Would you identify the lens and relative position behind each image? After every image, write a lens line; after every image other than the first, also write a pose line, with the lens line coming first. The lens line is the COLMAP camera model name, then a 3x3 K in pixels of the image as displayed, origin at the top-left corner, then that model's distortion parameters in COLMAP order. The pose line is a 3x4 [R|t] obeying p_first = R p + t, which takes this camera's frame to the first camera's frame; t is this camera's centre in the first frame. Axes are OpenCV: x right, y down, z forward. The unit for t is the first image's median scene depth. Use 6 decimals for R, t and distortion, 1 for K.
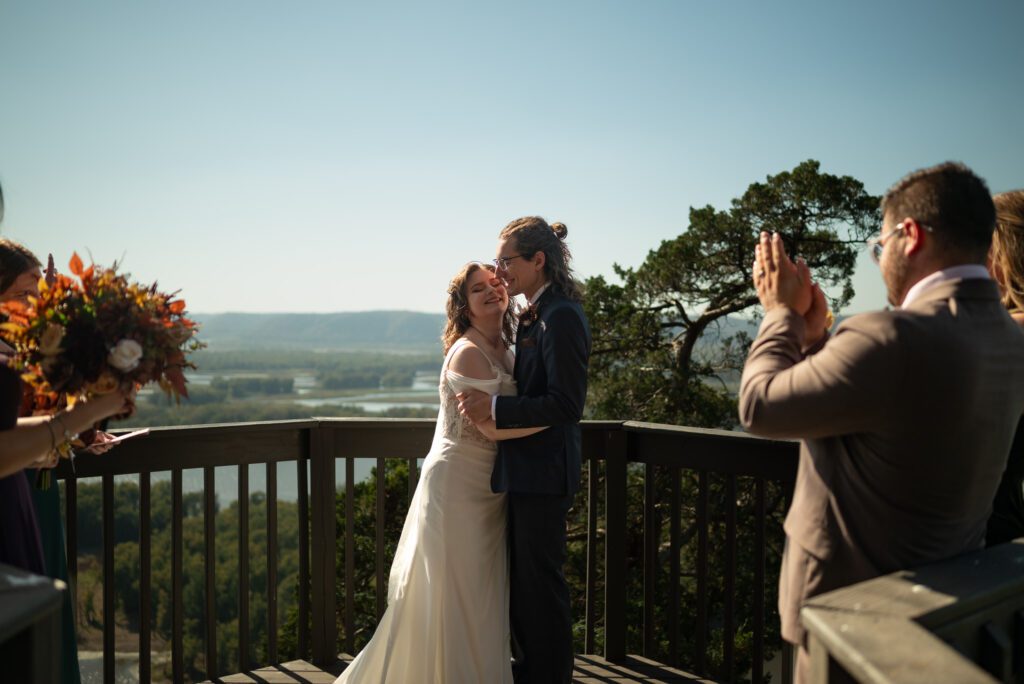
lens RADIAL K [[1005.7, 0, 527.7], [0, 1005.7, 377.3], [0, 0, 1]] dist [-0.001335, 0.007058]
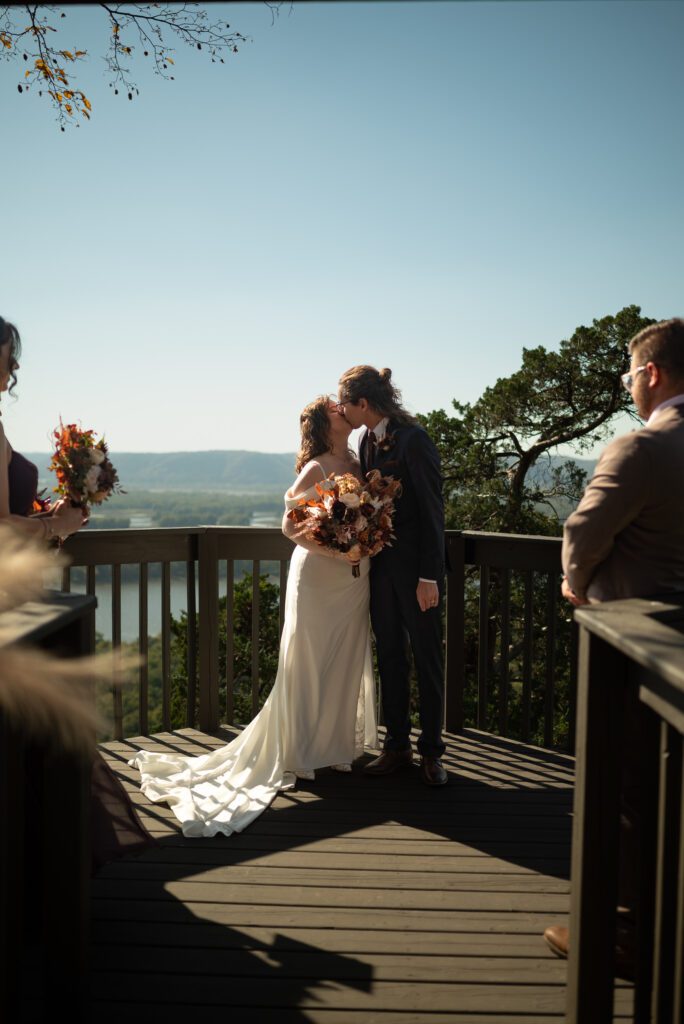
lens RADIAL K [[1017.1, 0, 334.7], [0, 1017.1, 518.4], [0, 0, 1]] dist [-0.005001, 0.018235]
pose [[0.999526, 0.004531, -0.030454, -0.010538], [-0.004532, 0.999990, 0.000038, 0.018539], [0.030454, 0.000100, 0.999536, -0.120471]]
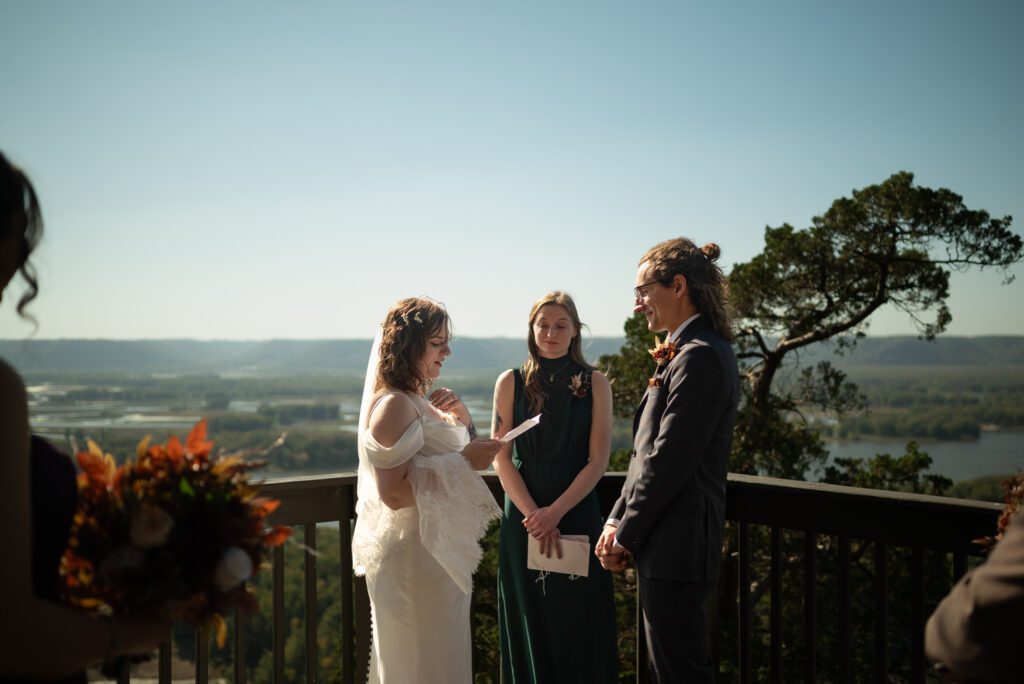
lens RADIAL K [[1017.1, 0, 514.2], [0, 1017.1, 378.1], [0, 0, 1]] dist [-0.005001, 0.018235]
pose [[0.998247, -0.008322, -0.058597, -0.013719], [0.006974, 0.999707, -0.023171, -0.011245], [0.058772, 0.022722, 0.998013, 0.067357]]
